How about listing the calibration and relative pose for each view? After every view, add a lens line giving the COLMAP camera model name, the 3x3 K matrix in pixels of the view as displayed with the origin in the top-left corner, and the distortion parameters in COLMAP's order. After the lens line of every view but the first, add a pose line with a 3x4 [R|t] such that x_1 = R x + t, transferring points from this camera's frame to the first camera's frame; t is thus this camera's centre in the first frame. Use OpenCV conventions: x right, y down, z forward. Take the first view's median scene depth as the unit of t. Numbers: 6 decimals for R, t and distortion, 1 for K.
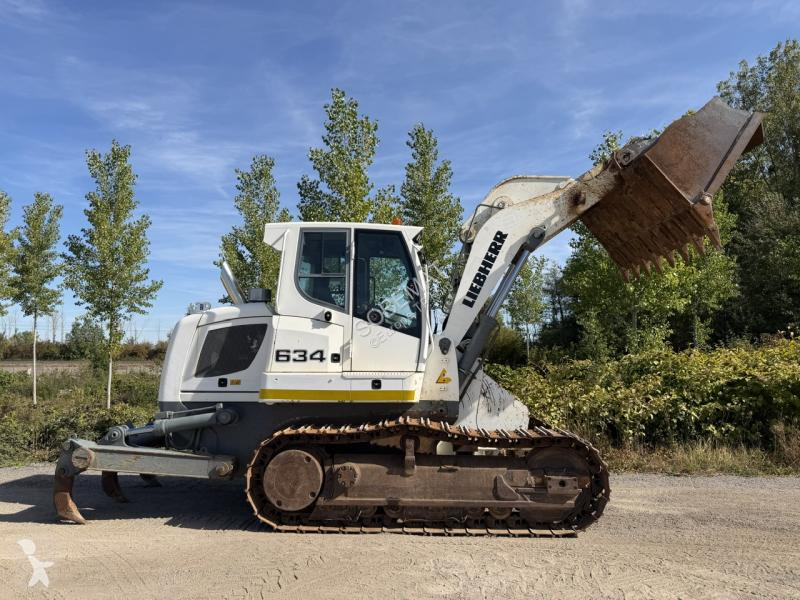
lens RADIAL K [[564.4, 0, 400.6], [0, 564.4, 306.7], [0, 0, 1]] dist [0.059622, -0.065821]
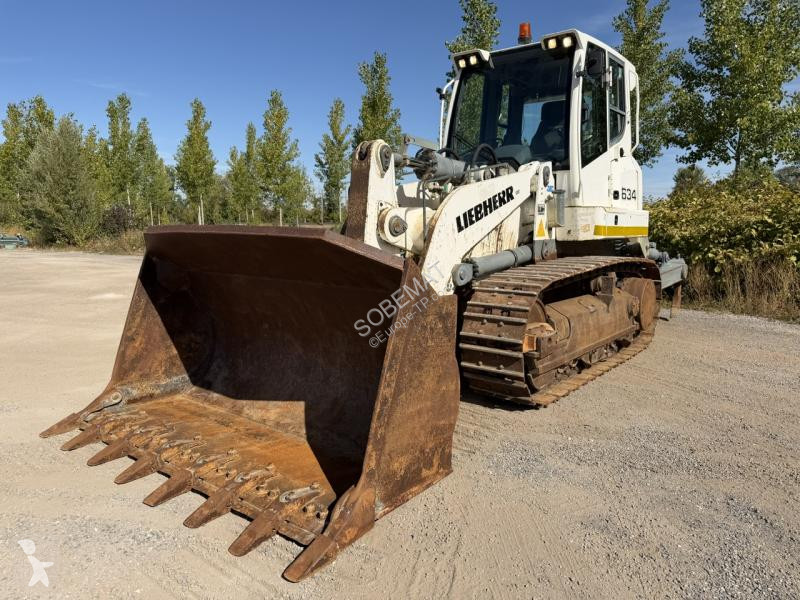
lens RADIAL K [[568.1, 0, 400.0], [0, 568.1, 300.0], [0, 0, 1]] dist [0.064612, -0.091000]
pose [[0.773489, 0.084920, -0.628095, 1.641131], [0.057228, 0.977579, 0.202646, 0.029680], [0.631221, -0.192689, 0.751287, -0.273544]]
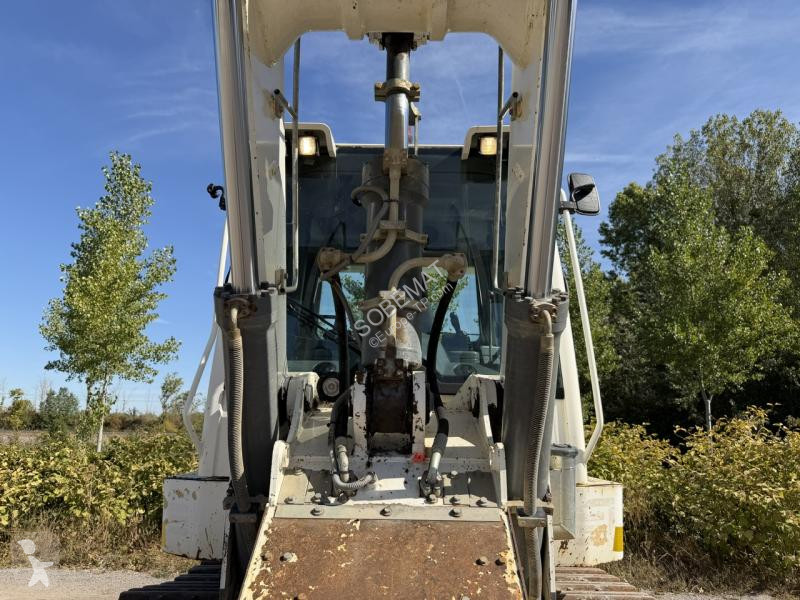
lens RADIAL K [[568.1, 0, 400.0], [0, 568.1, 300.0], [0, 0, 1]] dist [0.064612, -0.091000]
pose [[0.999541, 0.004488, -0.029948, 1.185604], [-0.008517, 0.990699, -0.135803, 0.015705], [0.029060, 0.135996, 0.990283, 0.185099]]
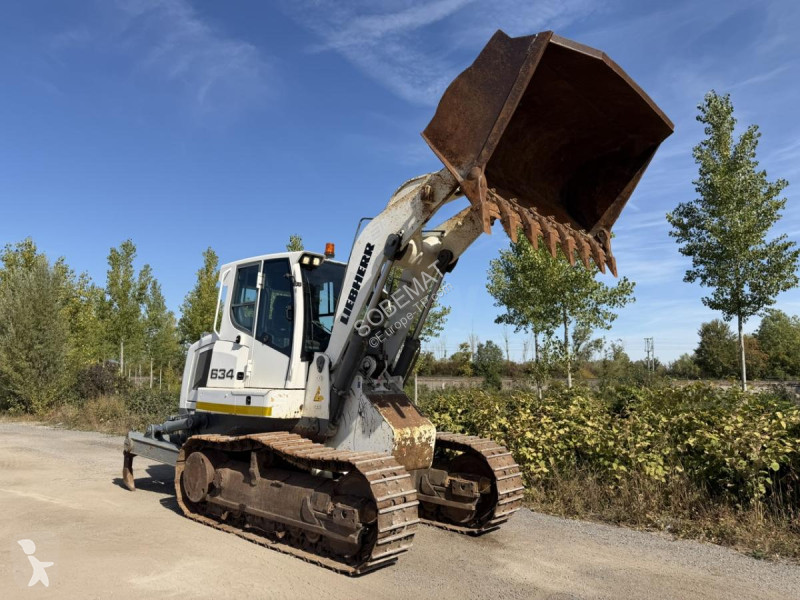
lens RADIAL K [[568.1, 0, 400.0], [0, 568.1, 300.0], [0, 0, 1]] dist [0.064612, -0.091000]
pose [[0.765166, -0.082076, -0.638580, 0.857350], [0.055137, 0.996551, -0.062020, 0.026464], [0.641468, 0.012247, 0.767052, 0.306901]]
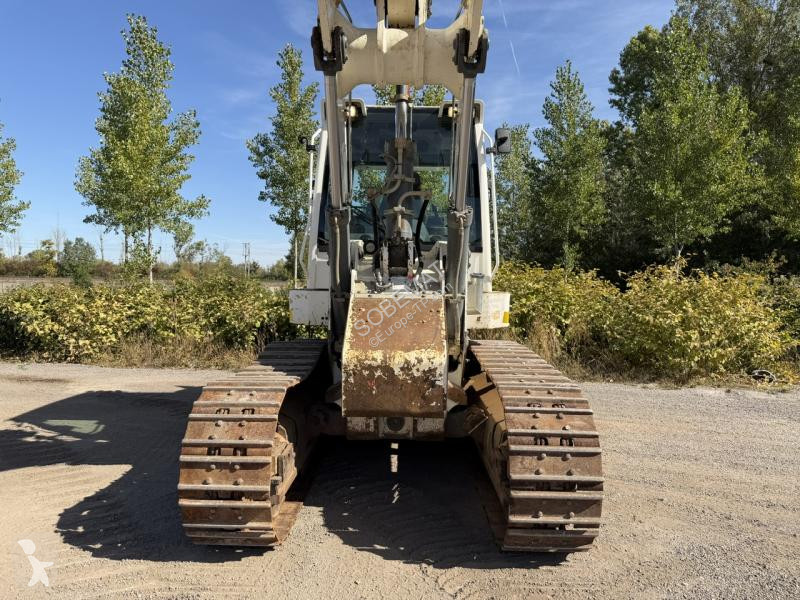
lens RADIAL K [[565.4, 0, 401.6], [0, 565.4, 297.5], [0, 0, 1]] dist [0.104931, -0.159701]
pose [[0.999326, 0.012764, -0.034424, 1.200198], [-0.008567, 0.992808, 0.119406, -0.001921], [0.035701, -0.119031, 0.992248, -0.202382]]
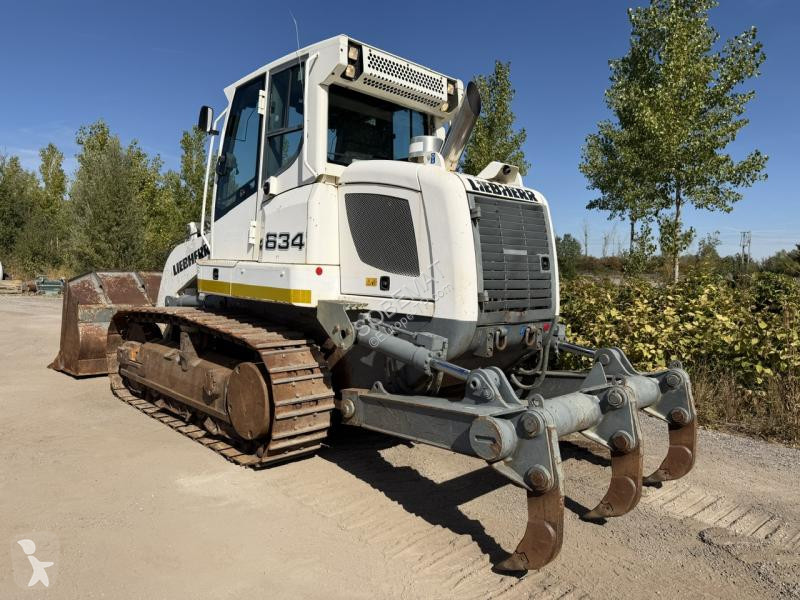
lens RADIAL K [[568.1, 0, 400.0], [0, 568.1, 300.0], [0, 0, 1]] dist [0.064612, -0.091000]
pose [[0.679859, 0.055649, -0.731228, 0.687639], [0.045500, 0.991995, 0.117797, 0.067754], [0.731930, -0.113356, 0.671885, 0.441988]]
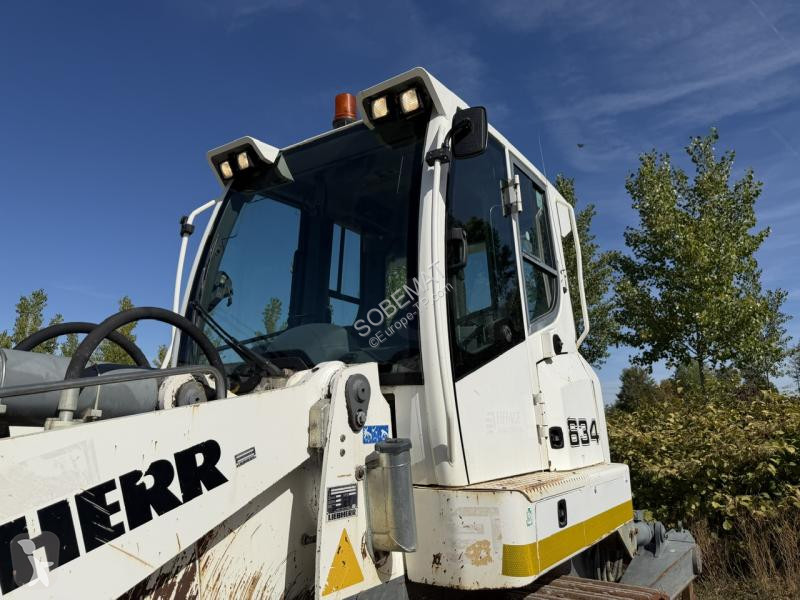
lens RADIAL K [[568.1, 0, 400.0], [0, 568.1, 300.0], [0, 0, 1]] dist [0.064612, -0.091000]
pose [[0.818722, -0.122703, -0.560925, 1.455891], [0.056389, 0.989360, -0.134120, 0.022724], [0.571414, 0.078177, 0.816930, 0.297023]]
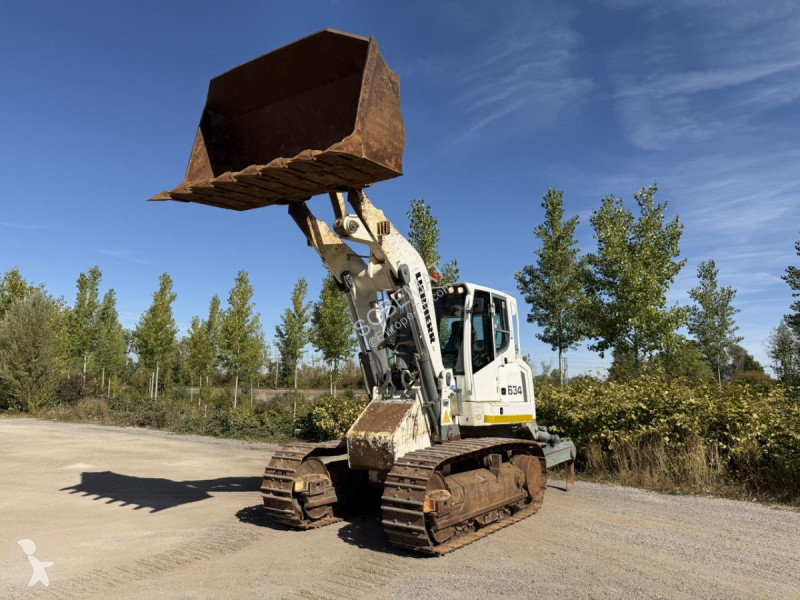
lens RADIAL K [[565.4, 0, 401.6], [0, 565.4, 297.5], [0, 0, 1]] dist [0.104931, -0.159701]
pose [[0.822162, -0.075878, -0.564174, 1.863460], [0.033256, 0.995786, -0.085464, -0.038205], [0.568281, 0.051503, 0.821221, -0.504286]]
